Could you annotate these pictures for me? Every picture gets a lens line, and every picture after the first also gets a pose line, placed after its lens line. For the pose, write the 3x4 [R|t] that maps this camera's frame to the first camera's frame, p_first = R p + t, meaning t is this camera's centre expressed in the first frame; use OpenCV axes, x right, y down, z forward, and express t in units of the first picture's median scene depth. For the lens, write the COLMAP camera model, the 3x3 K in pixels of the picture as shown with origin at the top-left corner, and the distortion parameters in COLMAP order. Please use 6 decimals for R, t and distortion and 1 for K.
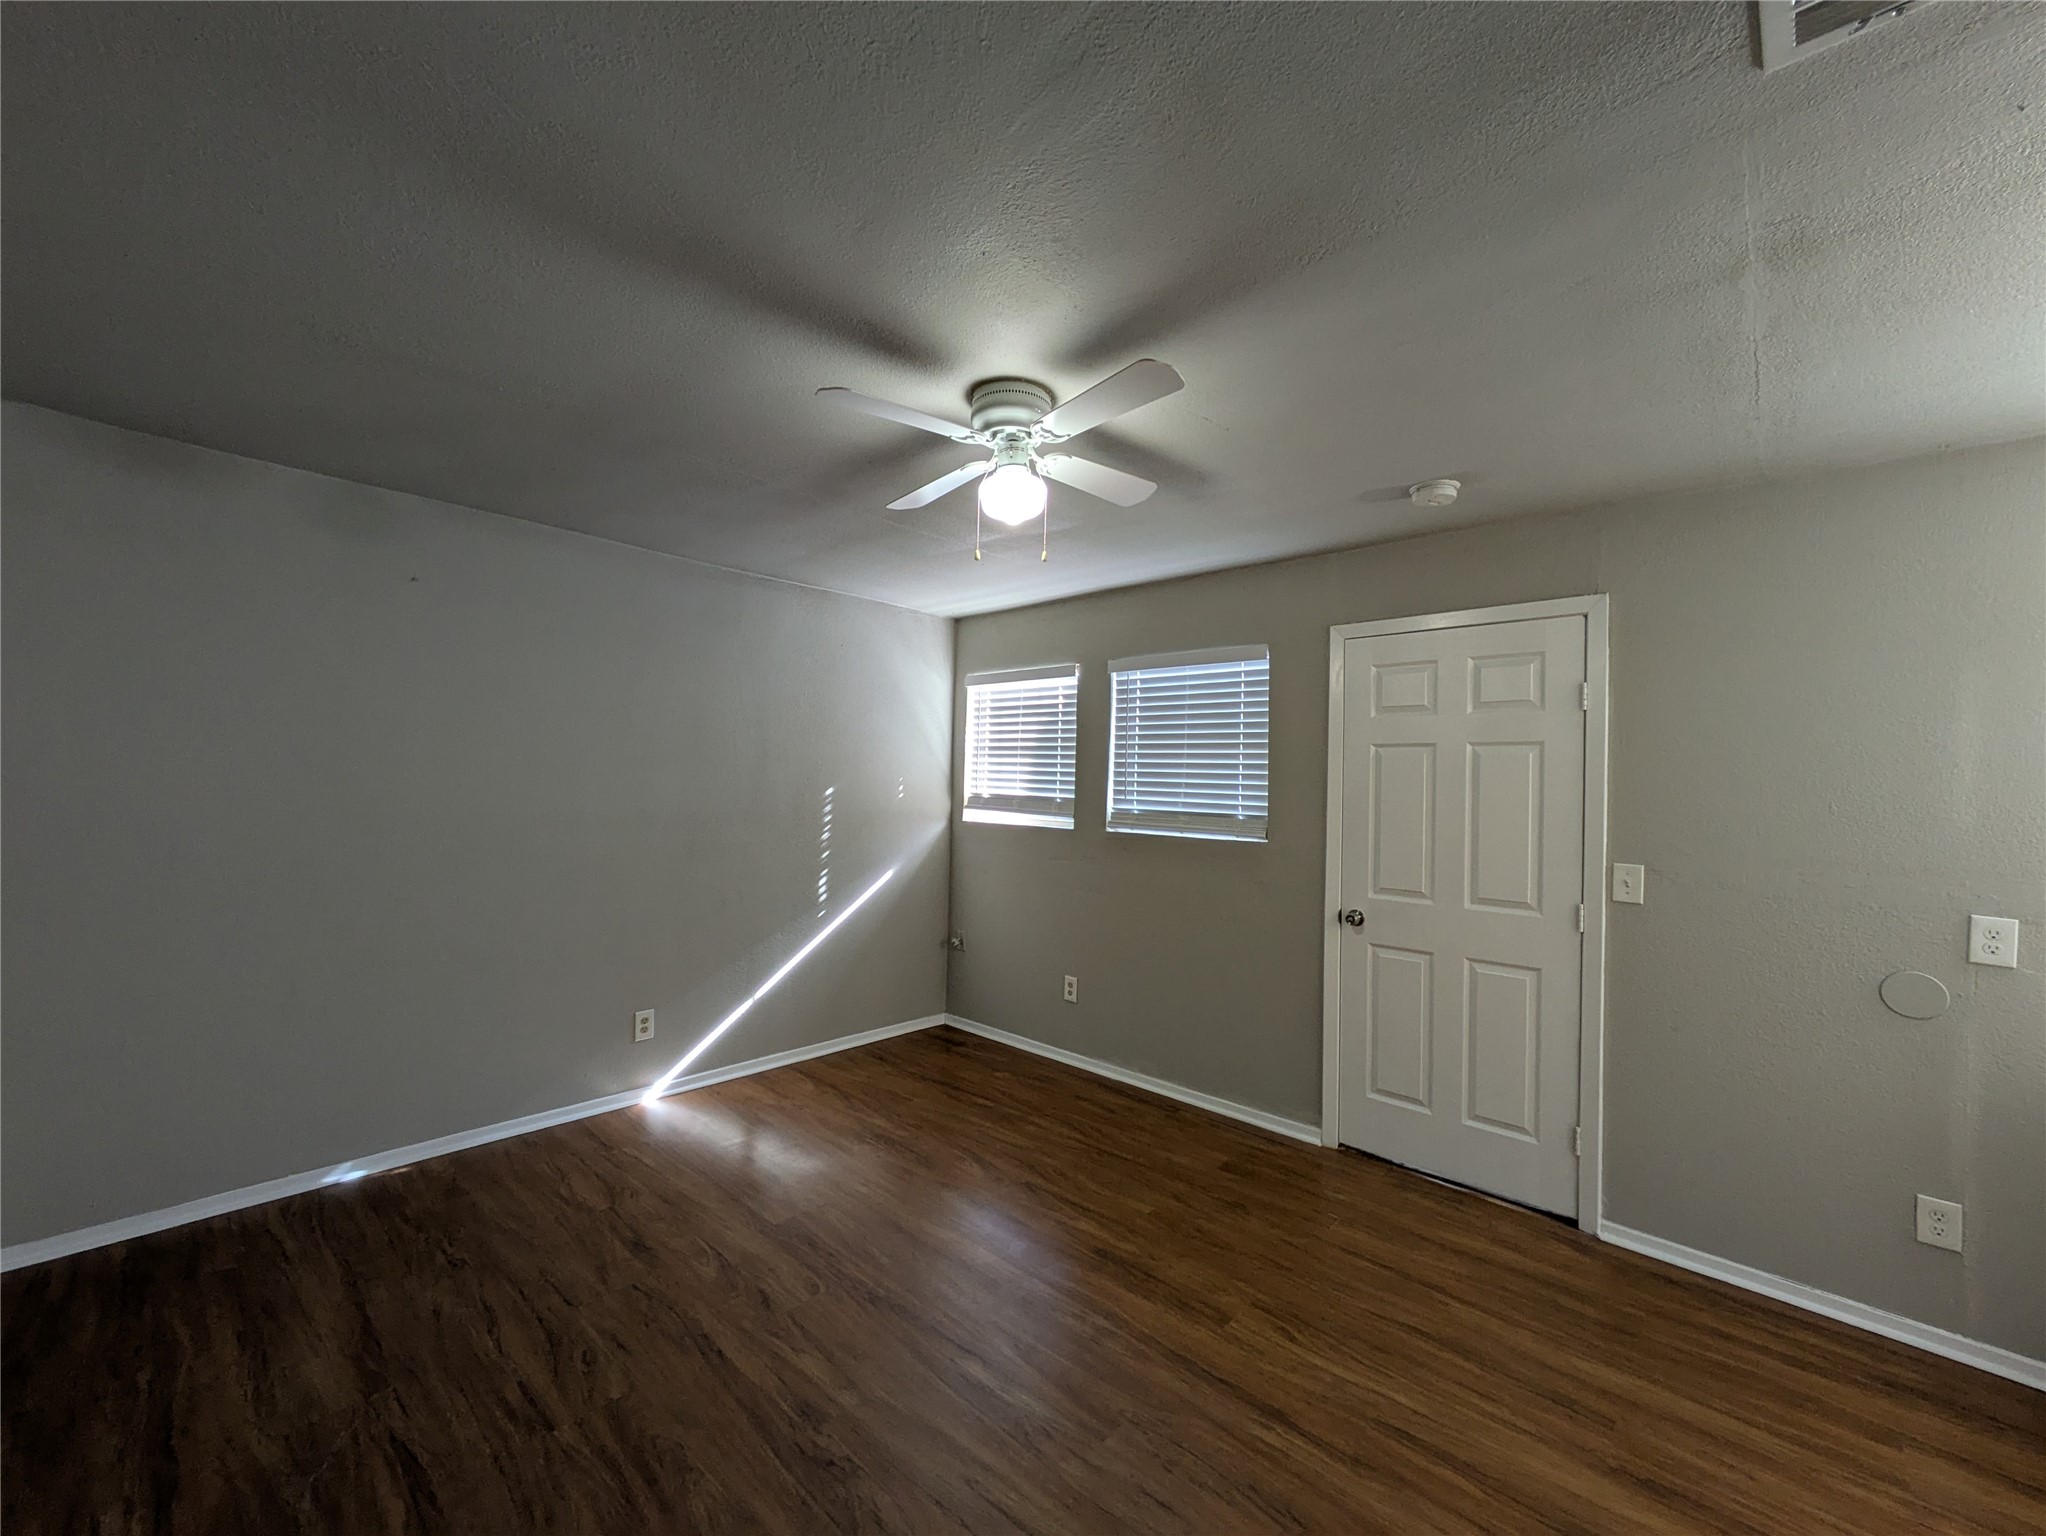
lens RADIAL K [[810.0, 0, 1034.5], [0, 810.0, 776.7], [0, 0, 1]] dist [-0.007238, 0.004263]
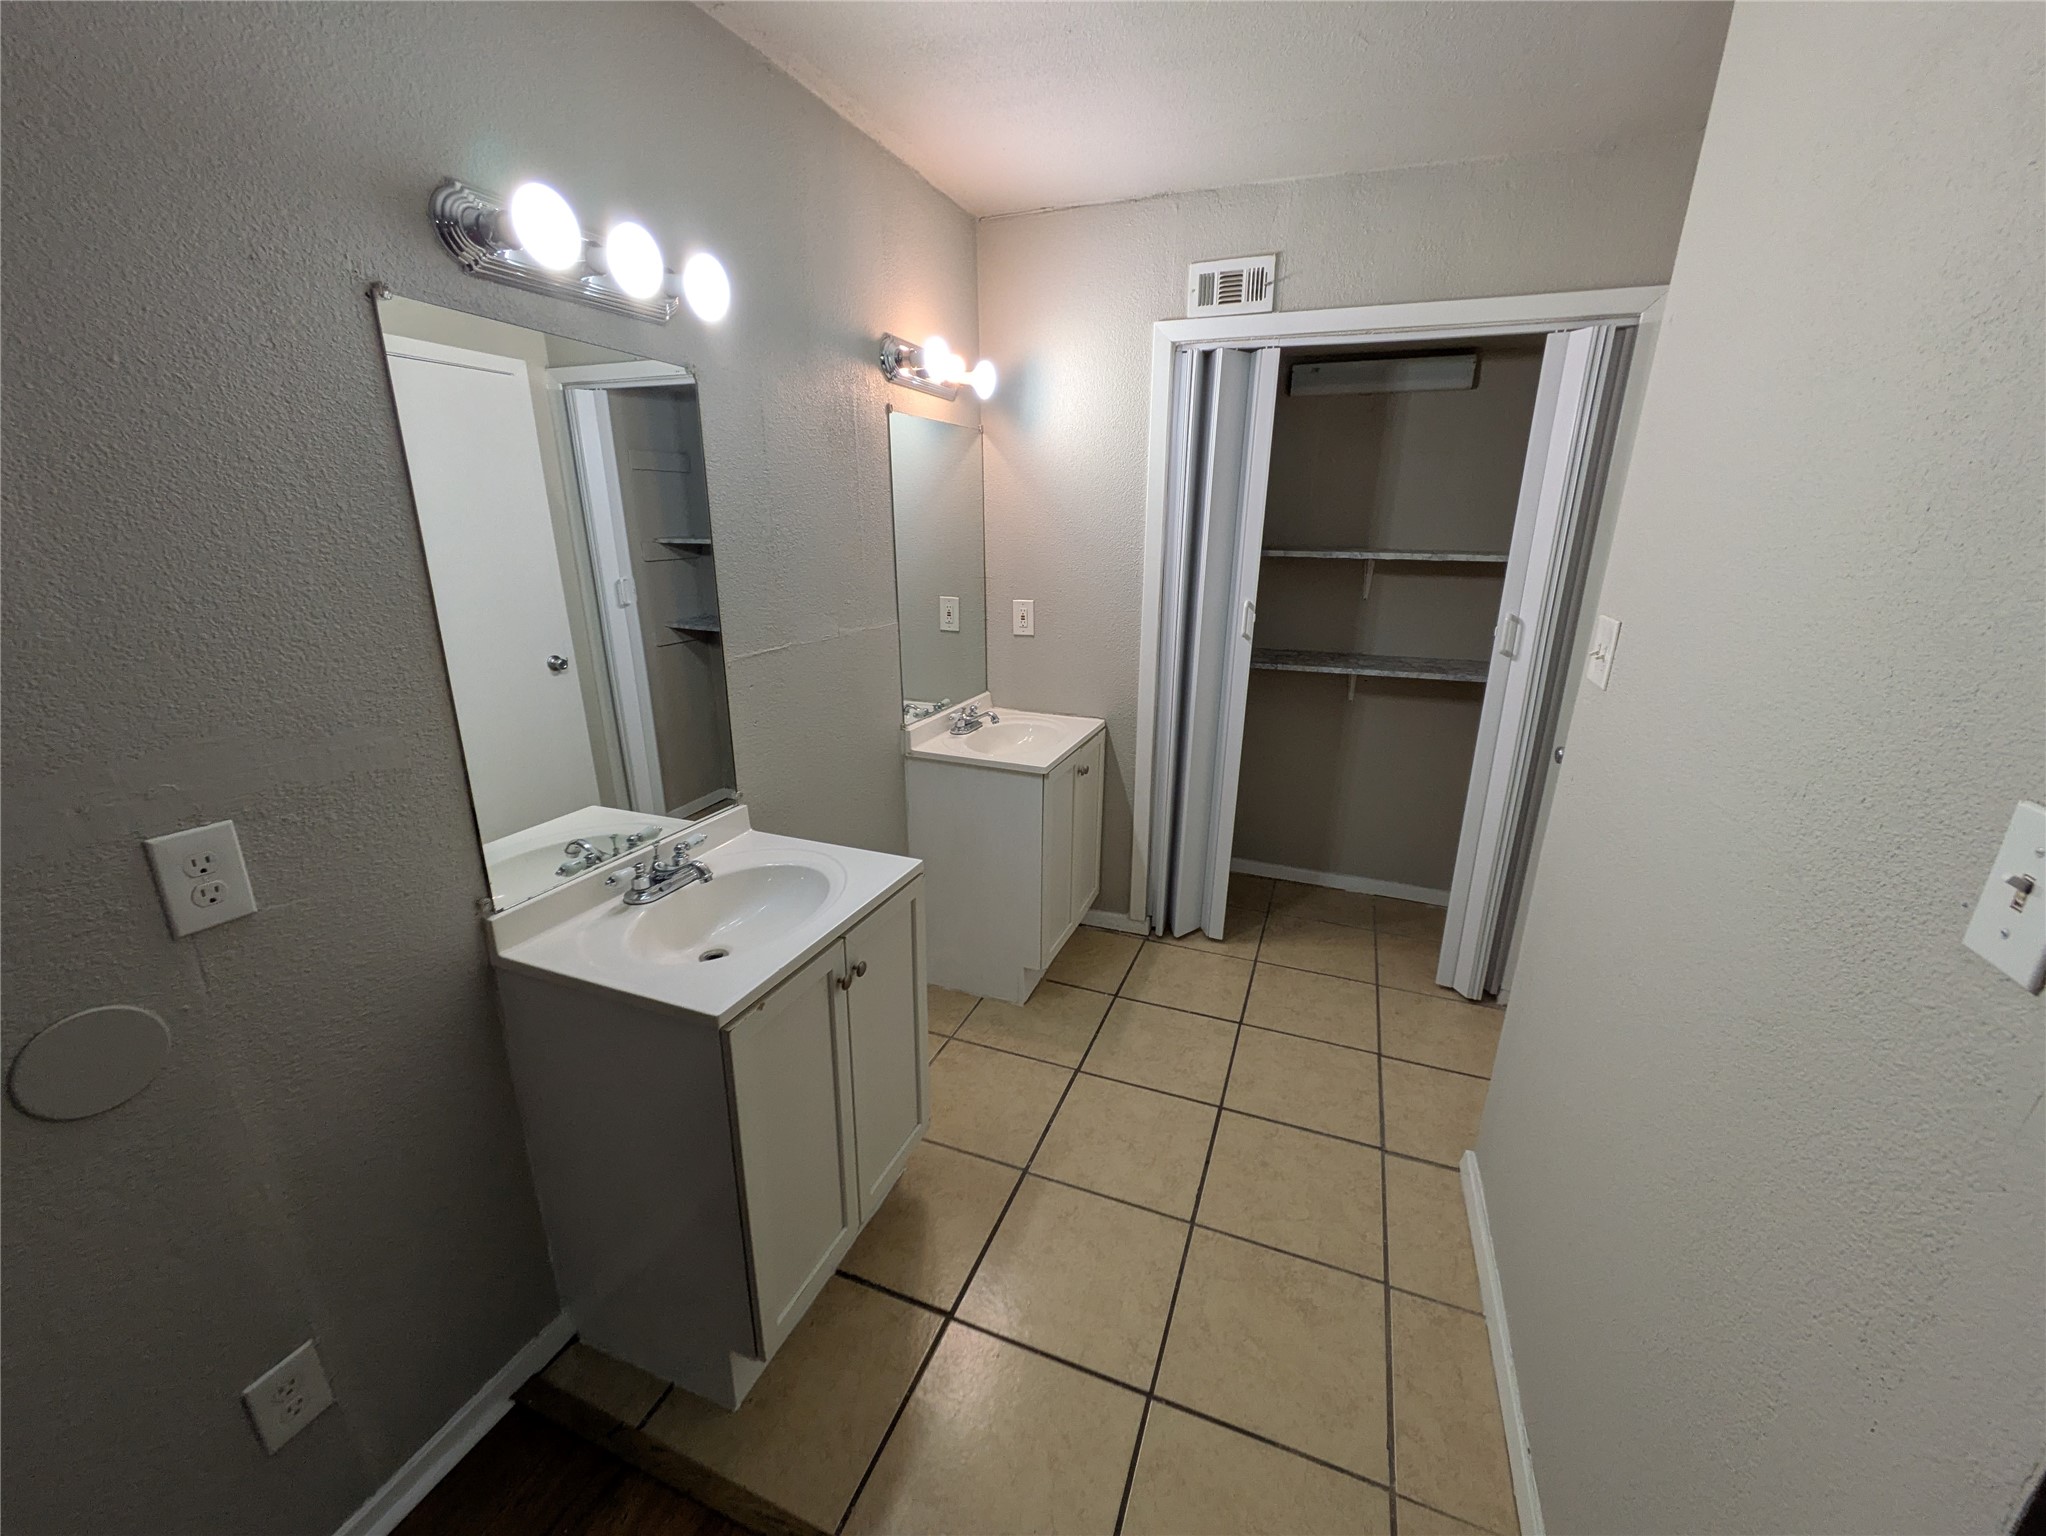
lens RADIAL K [[804.8, 0, 1030.9], [0, 804.8, 769.4], [0, 0, 1]] dist [-0.000040, 0.000453]
pose [[-0.363675, -0.309936, 0.878453, 0.376973], [-0.020143, 0.945422, 0.325224, -0.009561], [-0.931308, 0.100581, -0.350069, 0.430027]]
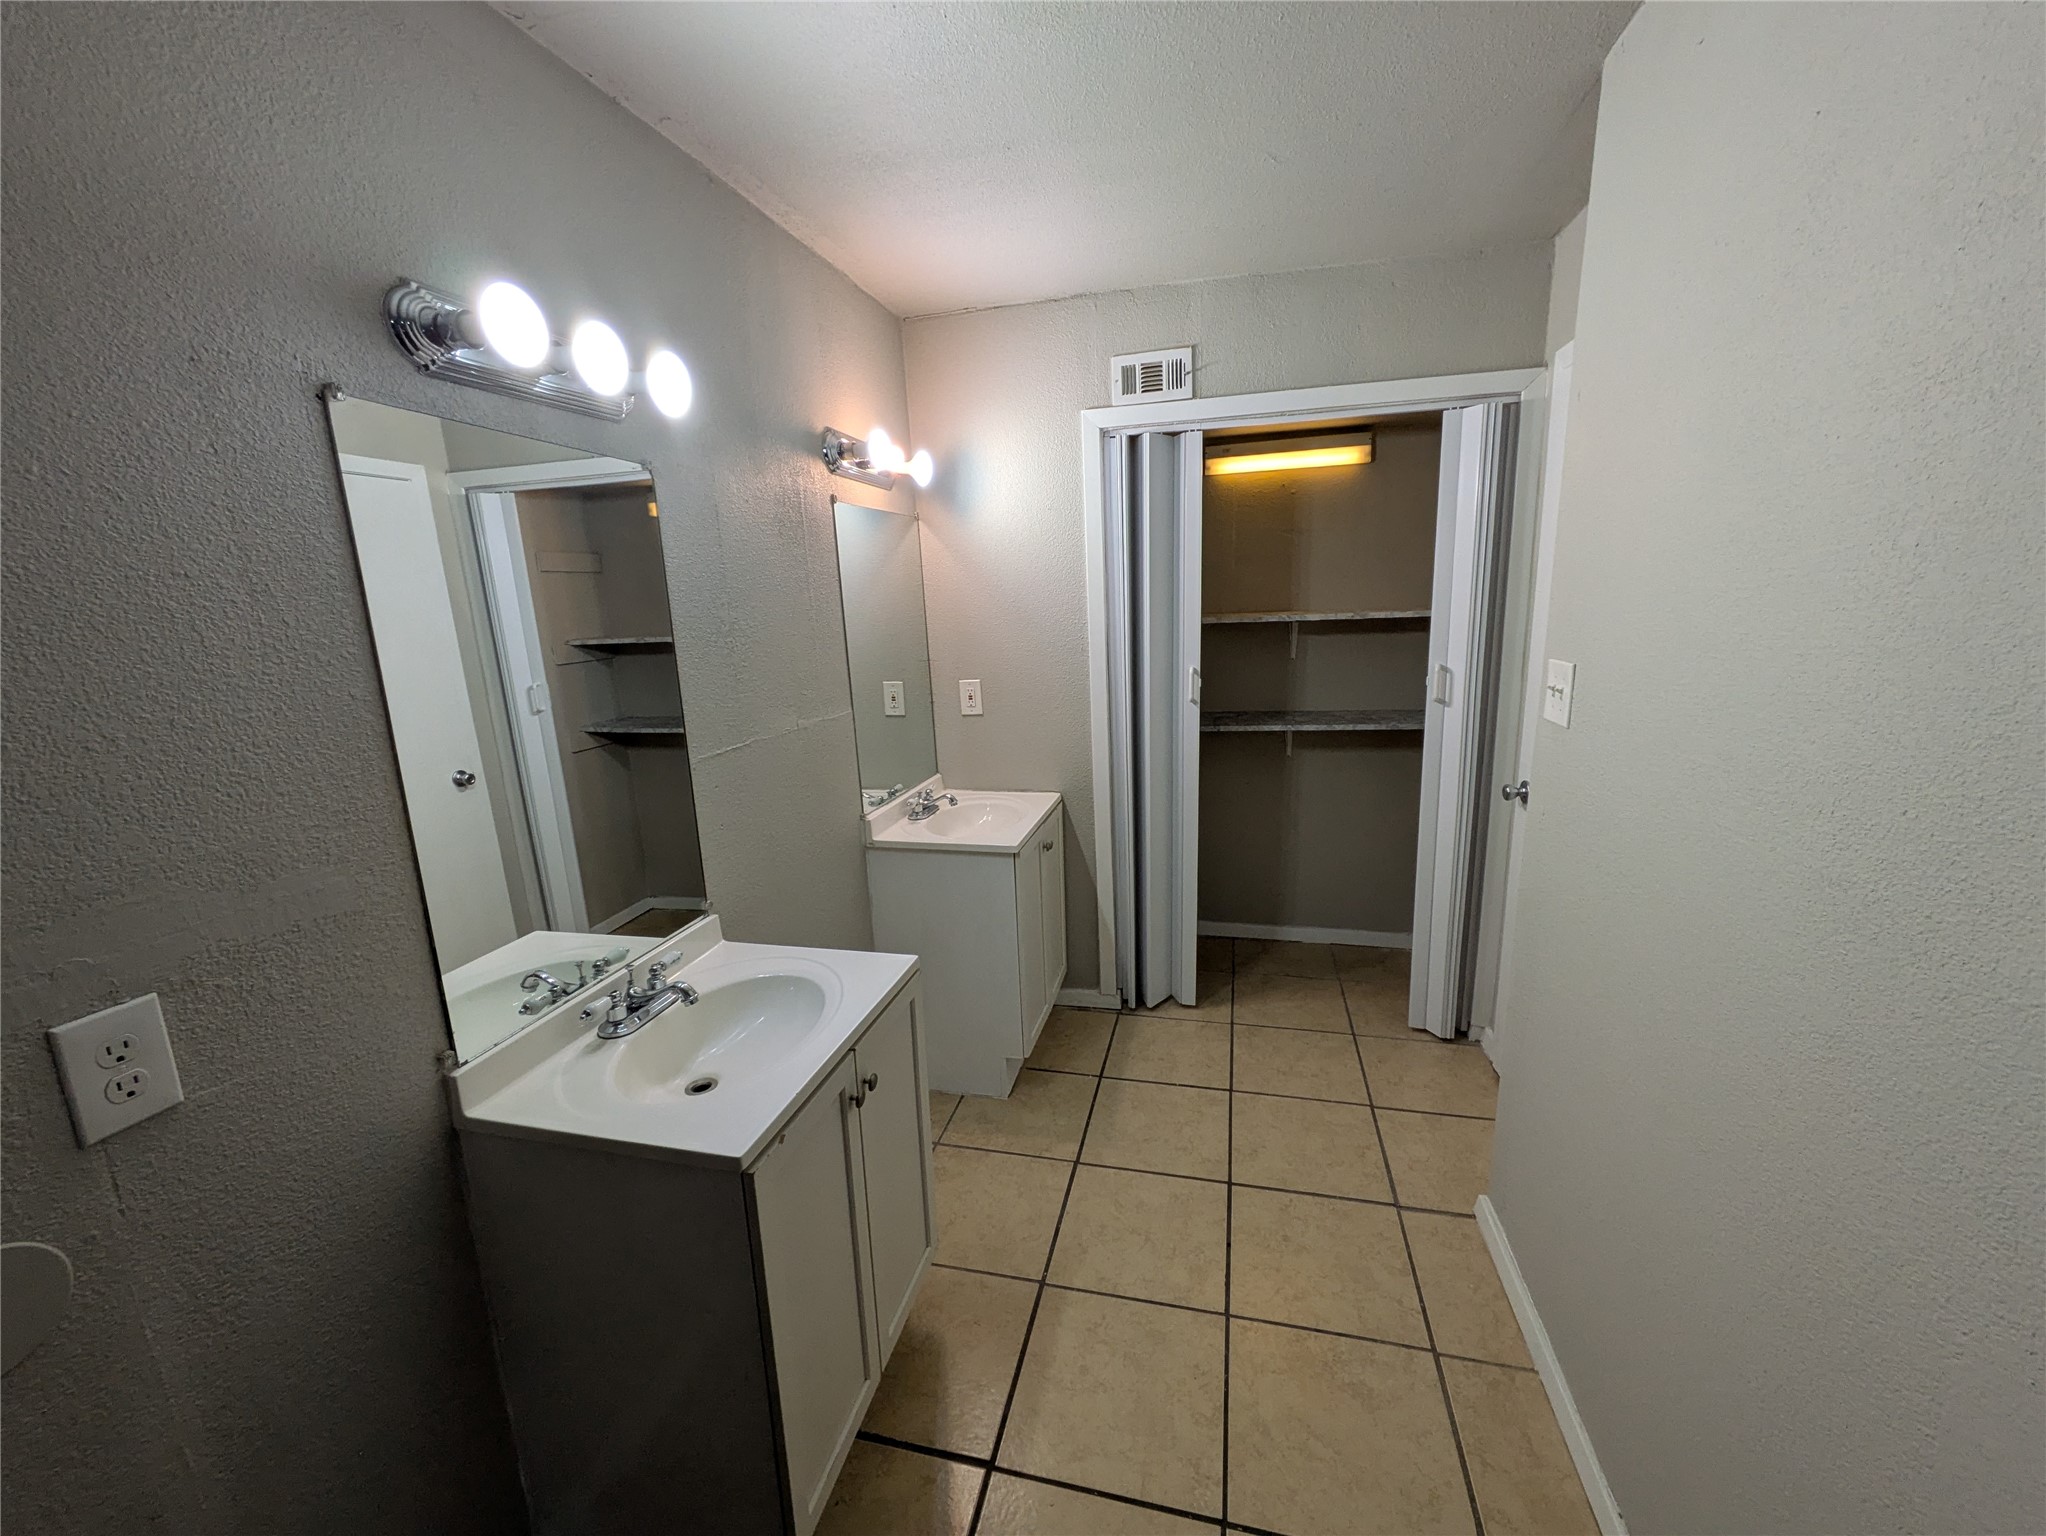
lens RADIAL K [[804.8, 0, 1030.9], [0, 804.8, 769.4], [0, 0, 1]] dist [-0.000040, 0.000453]
pose [[-0.479810, -0.194586, 0.855522, 0.406803], [0.026150, 0.971491, 0.235629, -0.008610], [-0.876982, 0.135429, -0.461043, 0.467807]]
